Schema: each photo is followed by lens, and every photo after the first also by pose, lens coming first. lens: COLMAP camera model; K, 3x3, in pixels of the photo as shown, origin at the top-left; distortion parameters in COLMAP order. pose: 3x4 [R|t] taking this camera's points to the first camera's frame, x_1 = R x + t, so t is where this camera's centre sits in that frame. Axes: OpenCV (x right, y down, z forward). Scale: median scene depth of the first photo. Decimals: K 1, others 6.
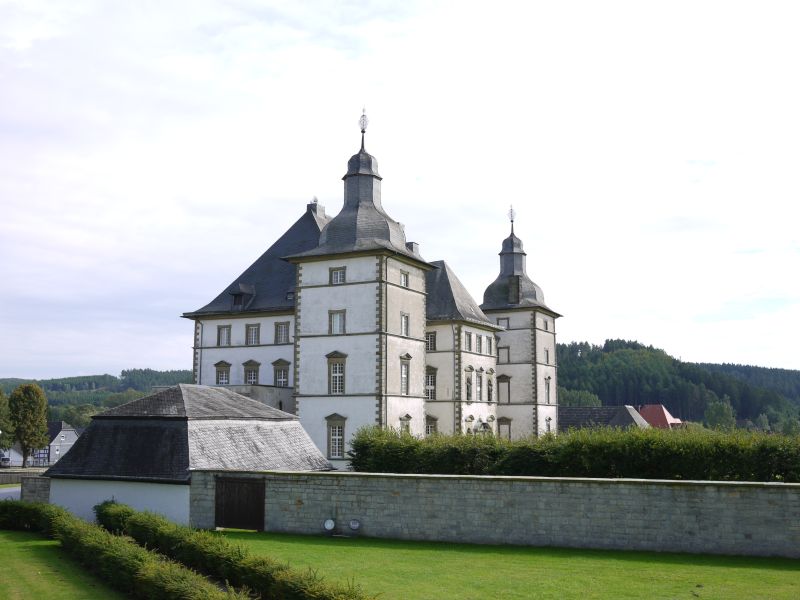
lens RADIAL K [[886.3, 0, 400.0], [0, 886.3, 300.0], [0, 0, 1]] dist [-0.016782, -0.010090]
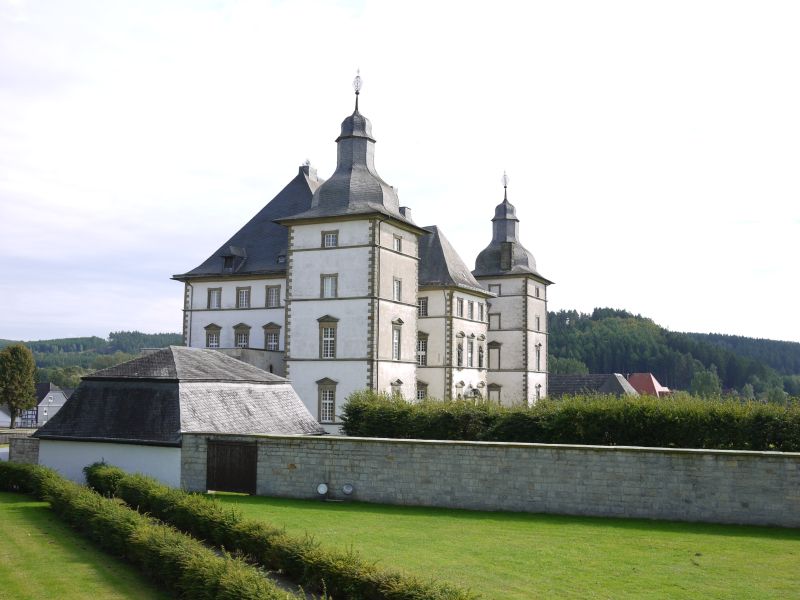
lens RADIAL K [[886.3, 0, 400.0], [0, 886.3, 300.0], [0, 0, 1]] dist [-0.016782, -0.010090]
pose [[0.999838, 0.012895, 0.012593, -0.003702], [-0.013370, 0.999174, 0.038387, 0.001407], [-0.012088, -0.038549, 0.999184, 0.007308]]
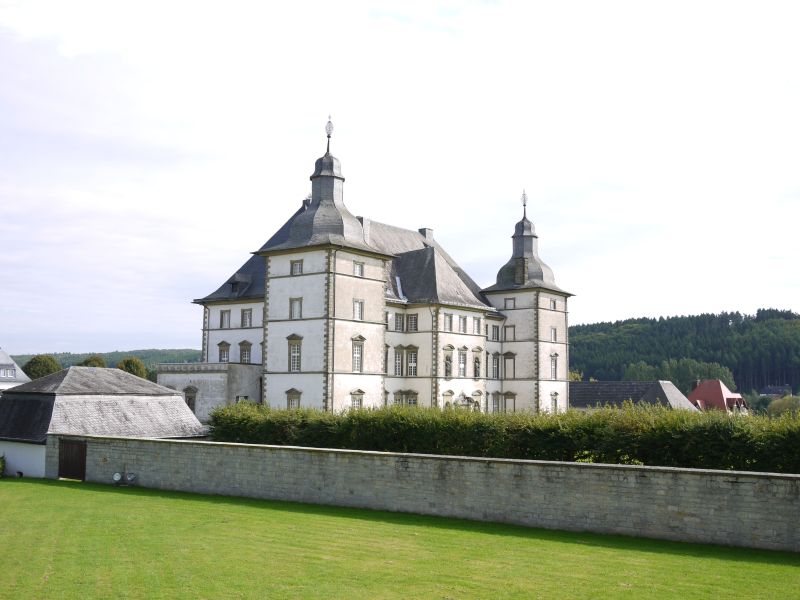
lens RADIAL K [[886.3, 0, 400.0], [0, 886.3, 300.0], [0, 0, 1]] dist [-0.016782, -0.010090]
pose [[0.983131, -0.010061, -0.182627, 0.263924], [0.016174, 0.999357, 0.032013, -0.019762], [0.182187, -0.034427, 0.982661, -0.092566]]
